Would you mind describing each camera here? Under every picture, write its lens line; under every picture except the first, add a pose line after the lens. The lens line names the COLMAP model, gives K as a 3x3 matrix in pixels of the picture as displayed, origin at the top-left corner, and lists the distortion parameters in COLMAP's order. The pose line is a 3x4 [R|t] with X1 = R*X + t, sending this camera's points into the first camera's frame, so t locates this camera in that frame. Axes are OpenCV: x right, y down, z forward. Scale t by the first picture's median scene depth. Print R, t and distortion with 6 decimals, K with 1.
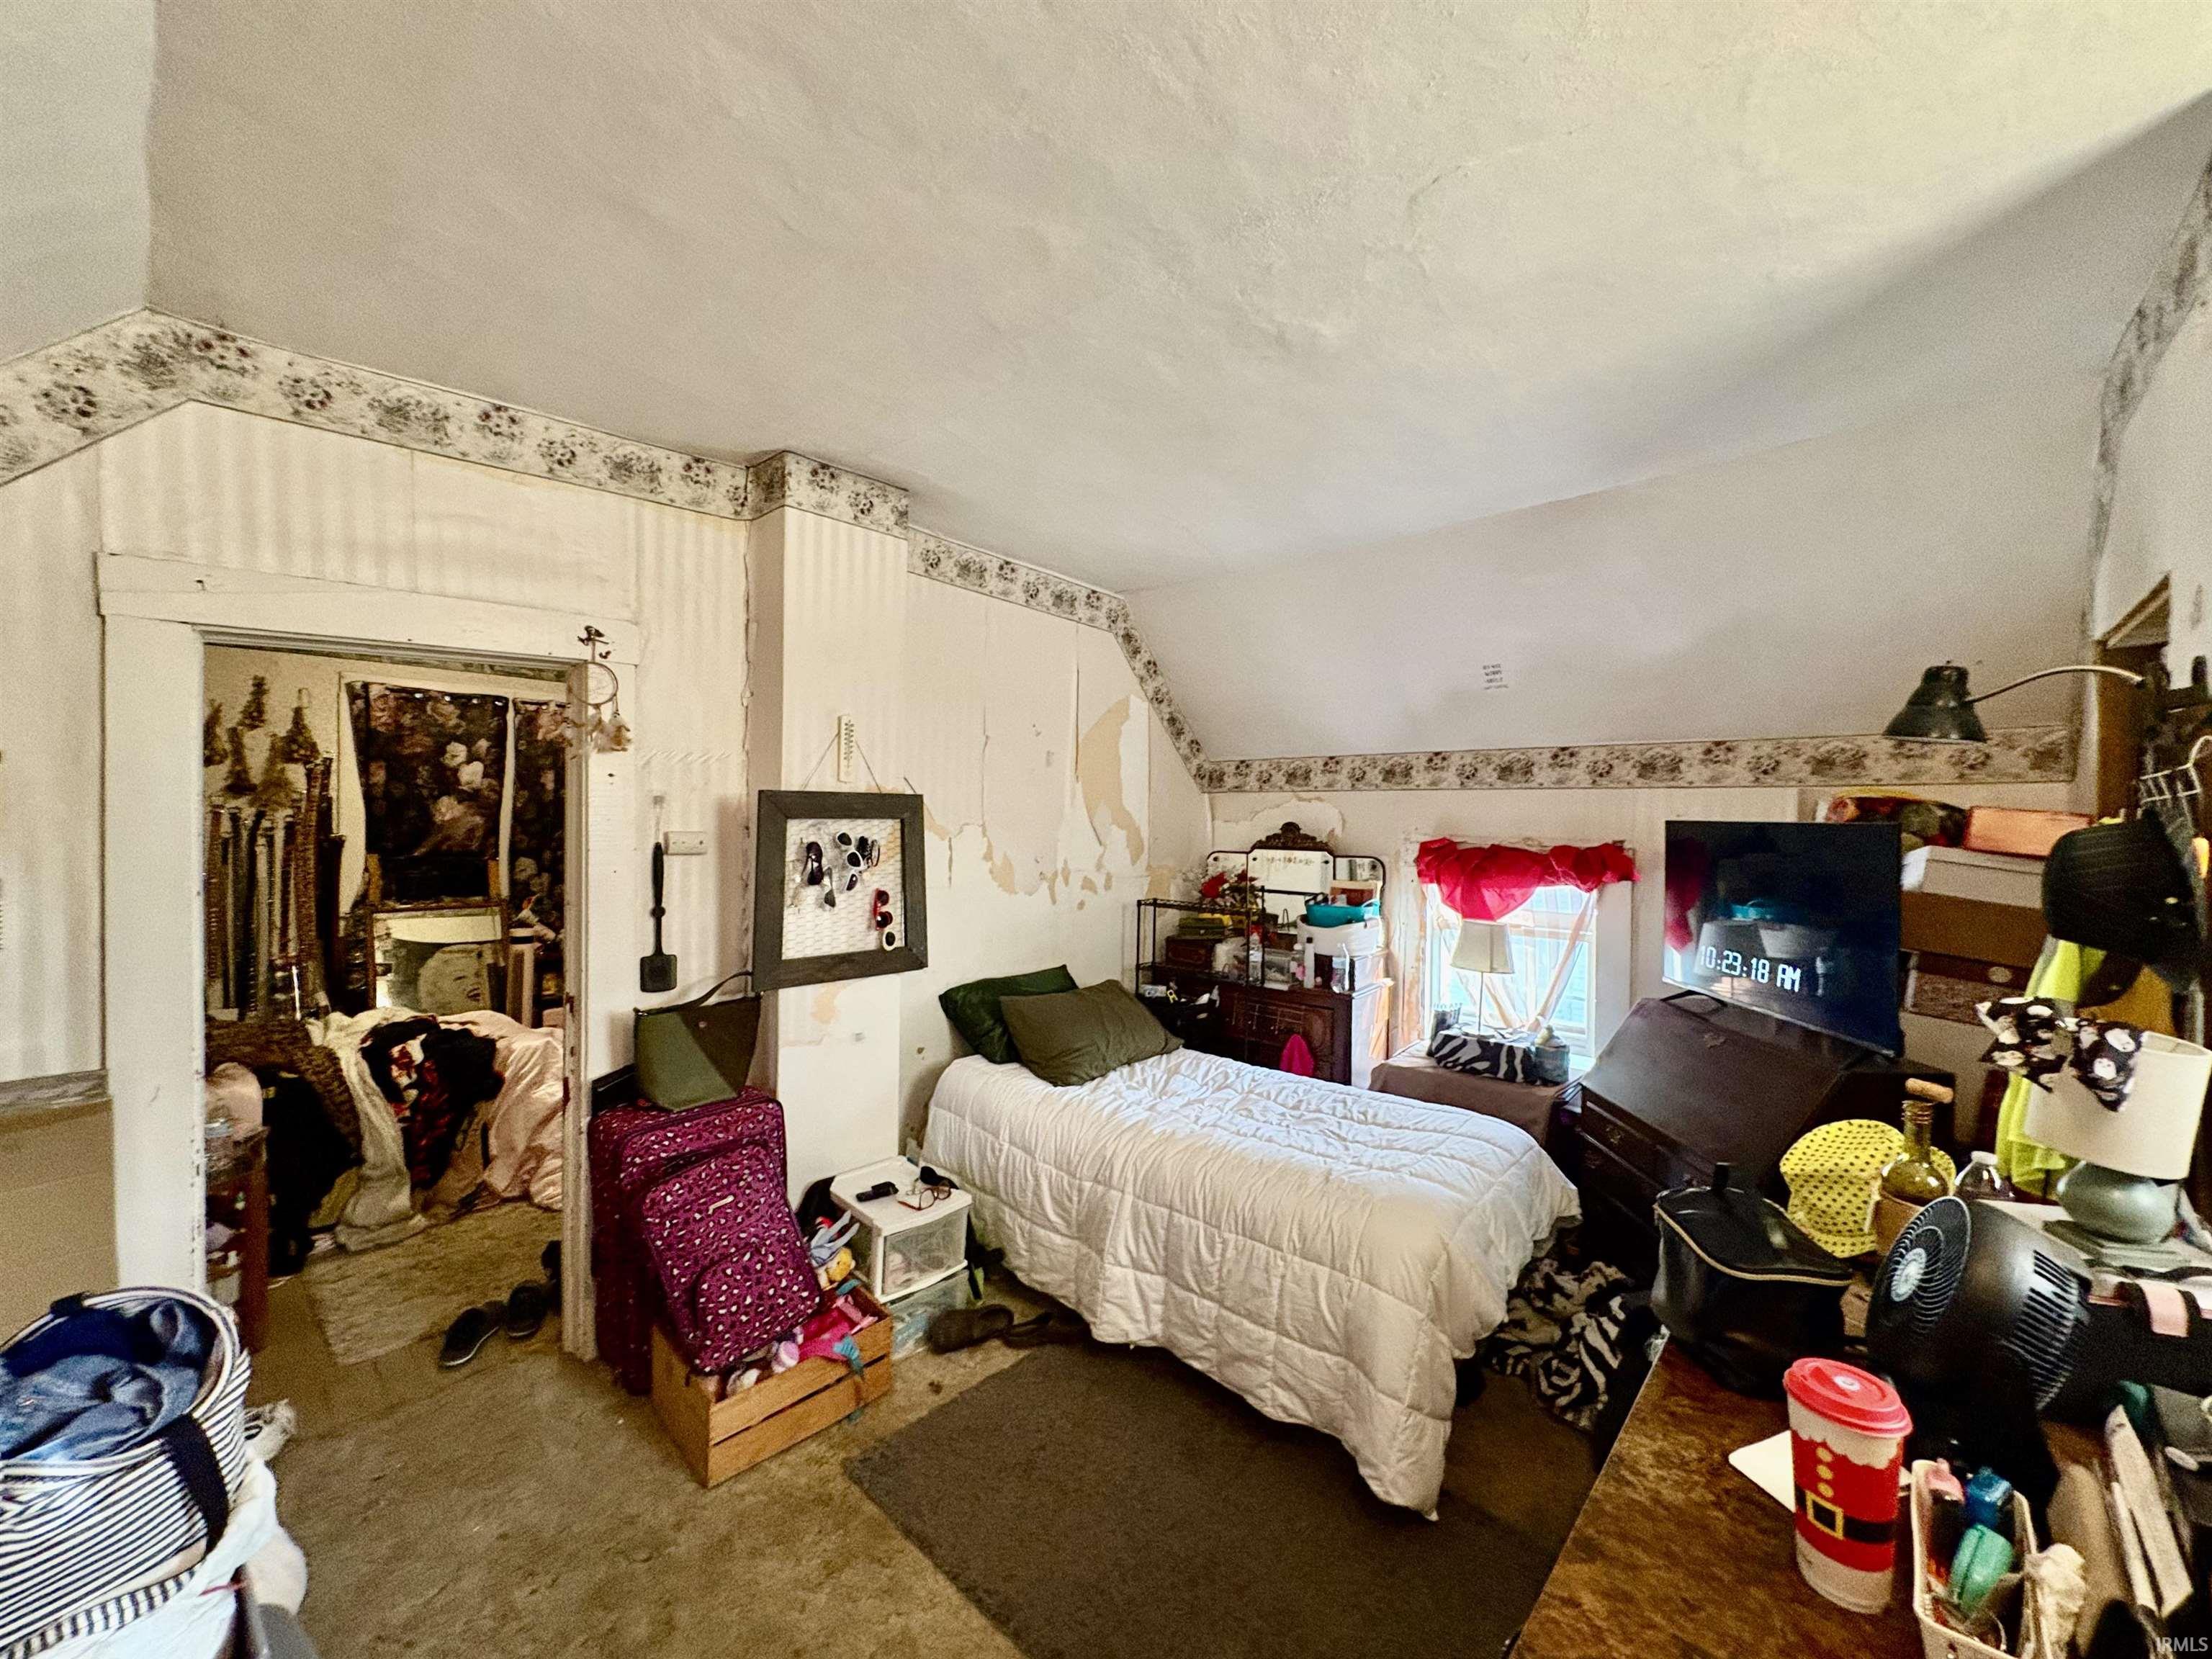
lens RADIAL K [[880.6, 0, 1106.4], [0, 880.6, 823.3], [0, 0, 1]] dist [-0.001377, 0.001009]
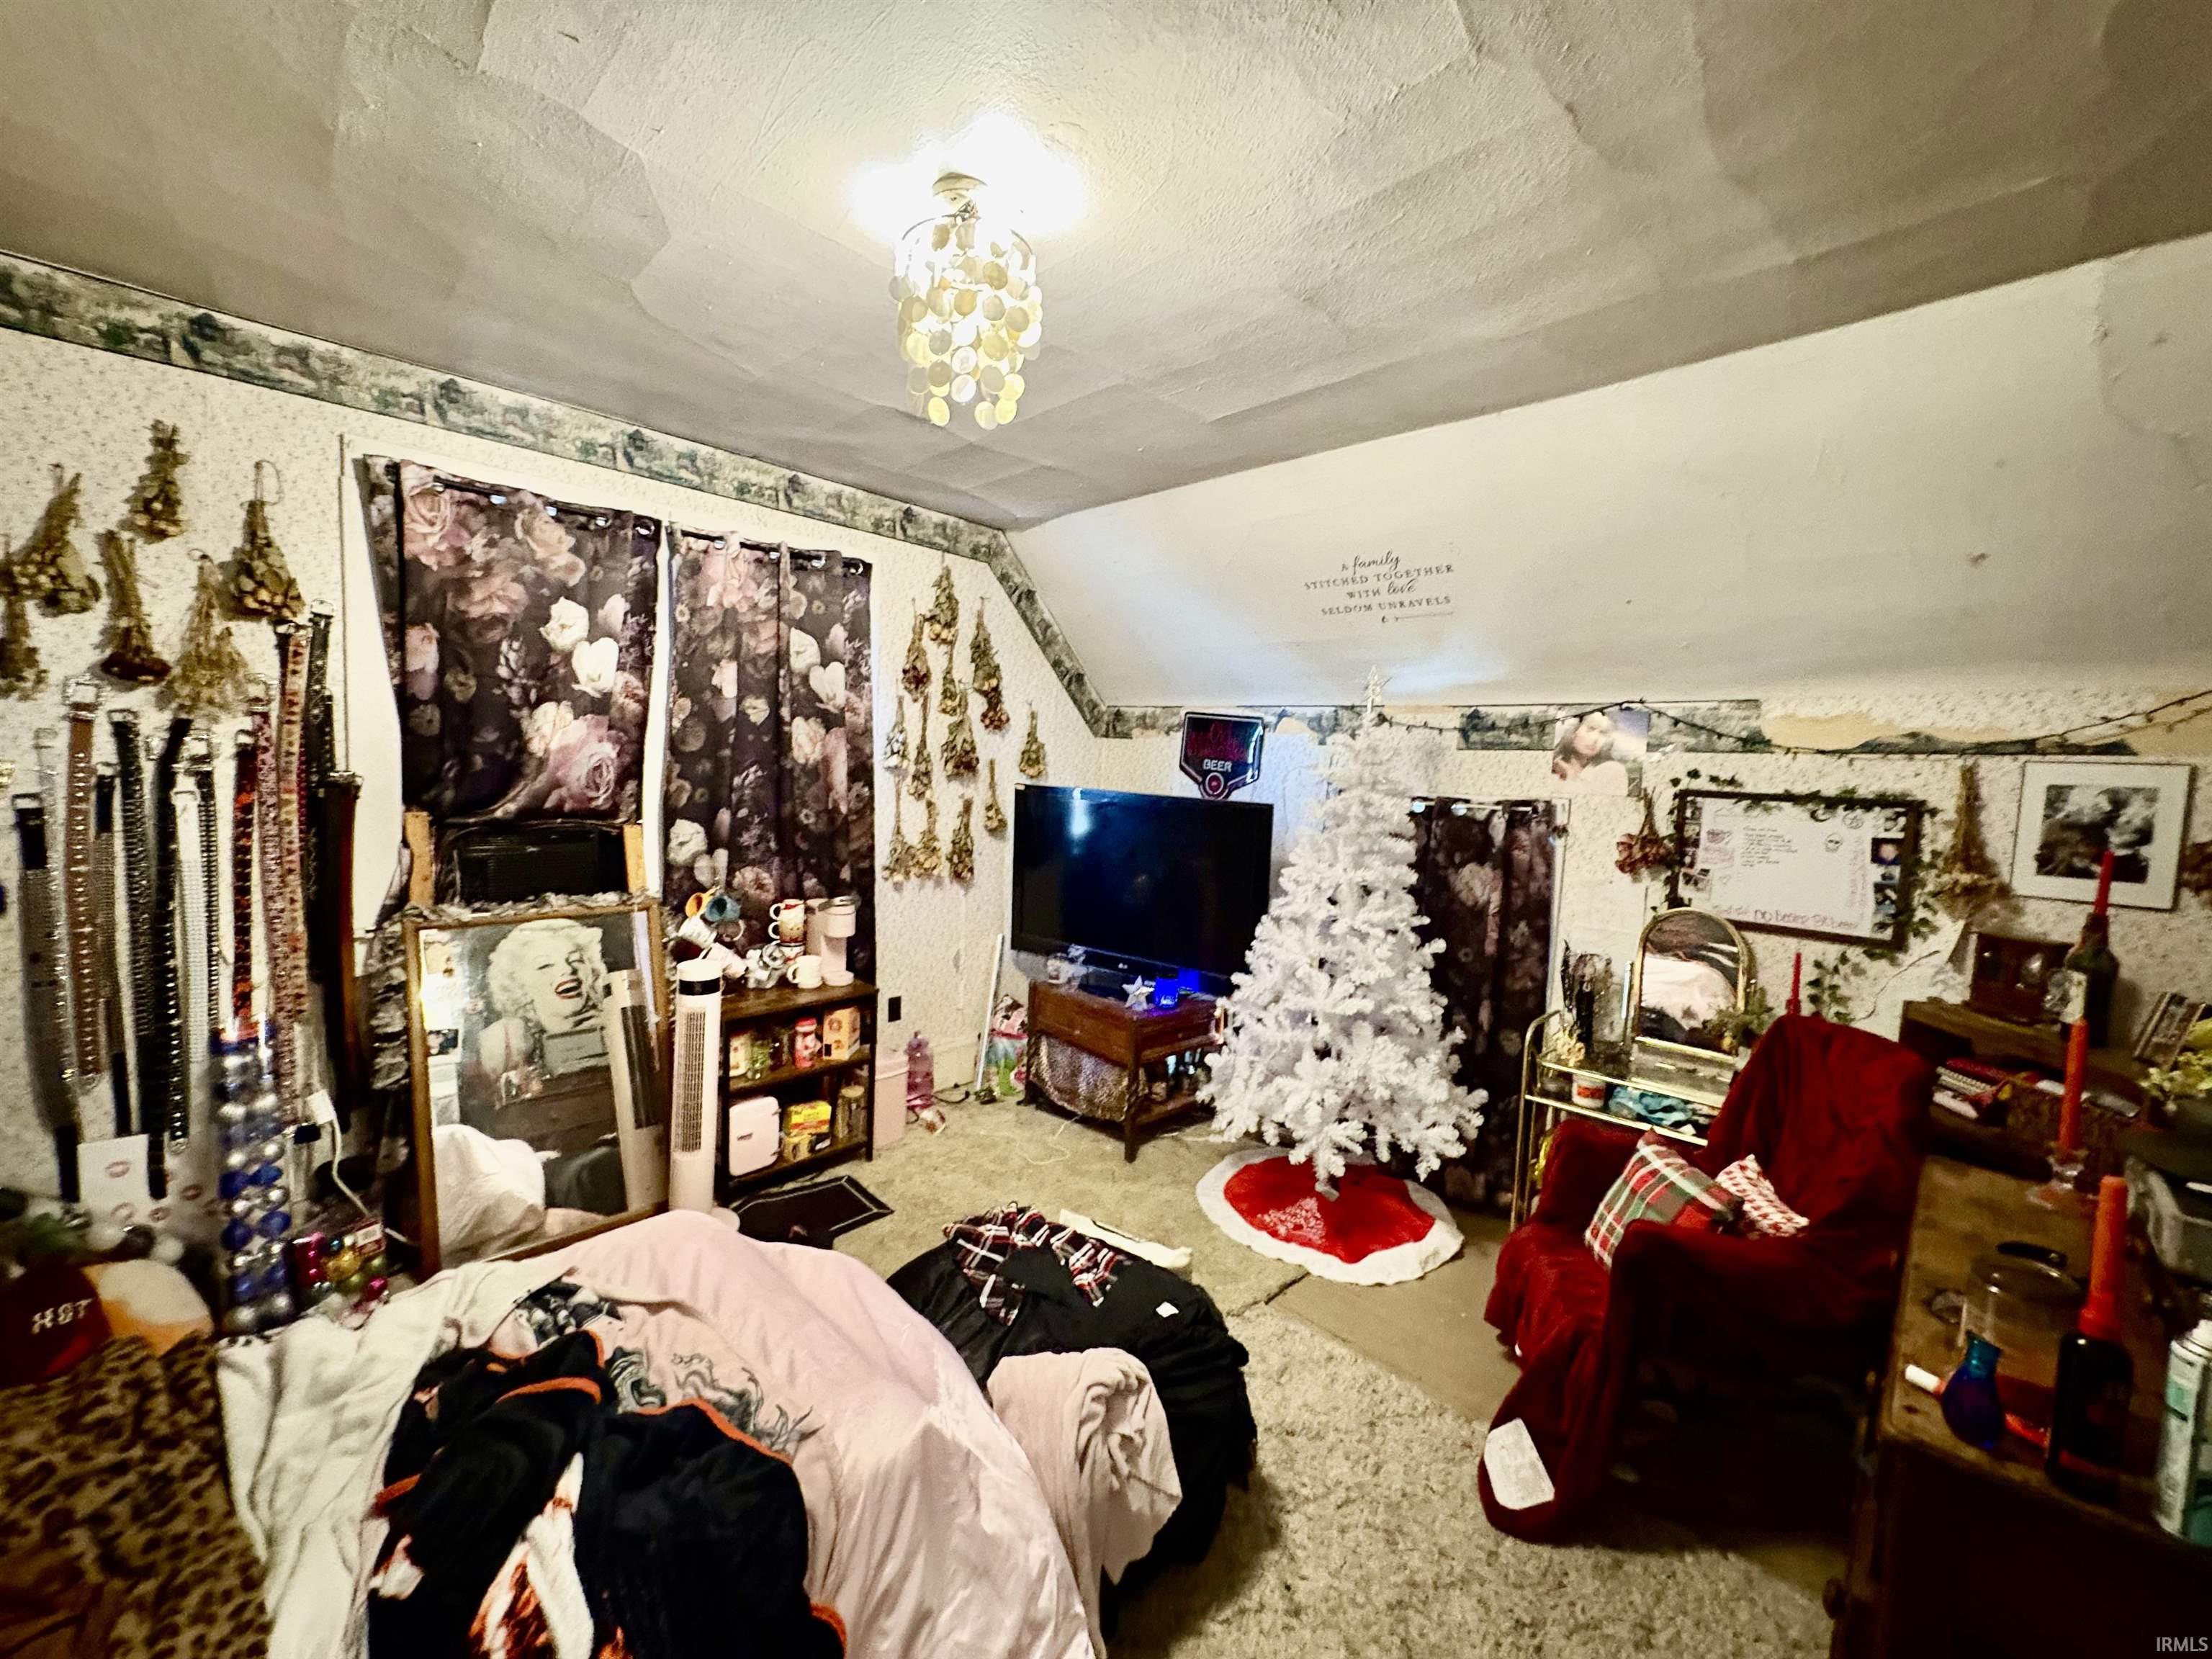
lens RADIAL K [[880.6, 0, 1105.3], [0, 880.6, 826.2], [0, 0, 1]] dist [-0.001377, 0.001009]
pose [[0.998987, 0.038020, -0.024092, -0.432636], [-0.036155, 0.996630, 0.073628, -0.009075], [0.026810, -0.072682, 0.996995, 0.514295]]
